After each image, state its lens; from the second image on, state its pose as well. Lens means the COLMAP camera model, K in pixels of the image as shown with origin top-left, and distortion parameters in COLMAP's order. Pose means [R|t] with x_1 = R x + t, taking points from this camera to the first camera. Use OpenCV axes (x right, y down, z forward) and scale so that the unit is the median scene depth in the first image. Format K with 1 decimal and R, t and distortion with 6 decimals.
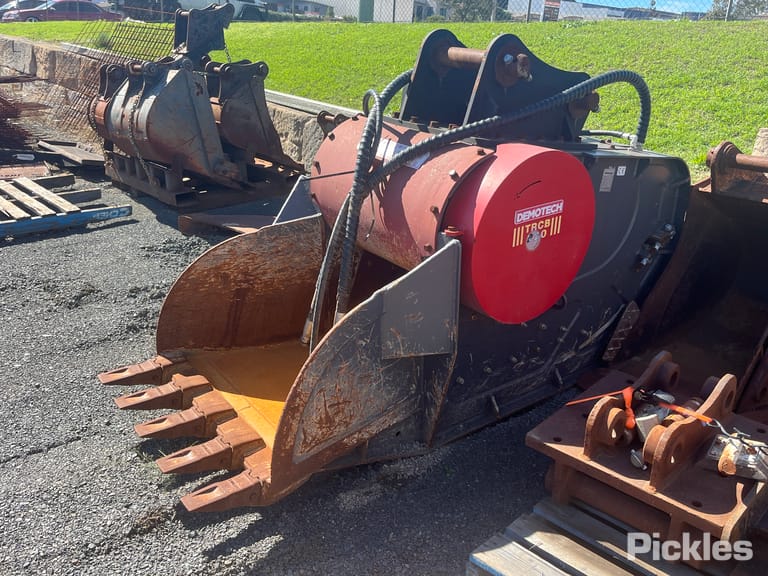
lens RADIAL K [[707.3, 0, 386.7], [0, 707.3, 286.0], [0, 0, 1]] dist [0.032776, 0.000000]
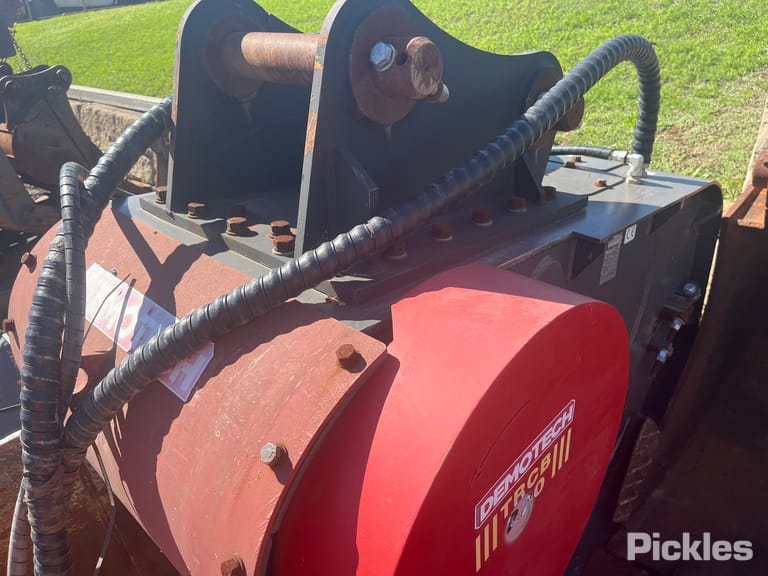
lens RADIAL K [[581.6, 0, 378.2], [0, 581.6, 269.4], [0, 0, 1]] dist [0.061171, -0.092928]
pose [[0.980615, -0.169562, 0.098201, 0.116819], [0.159261, 0.981671, 0.104683, -0.236507], [-0.114151, -0.087014, 0.989645, 0.671738]]
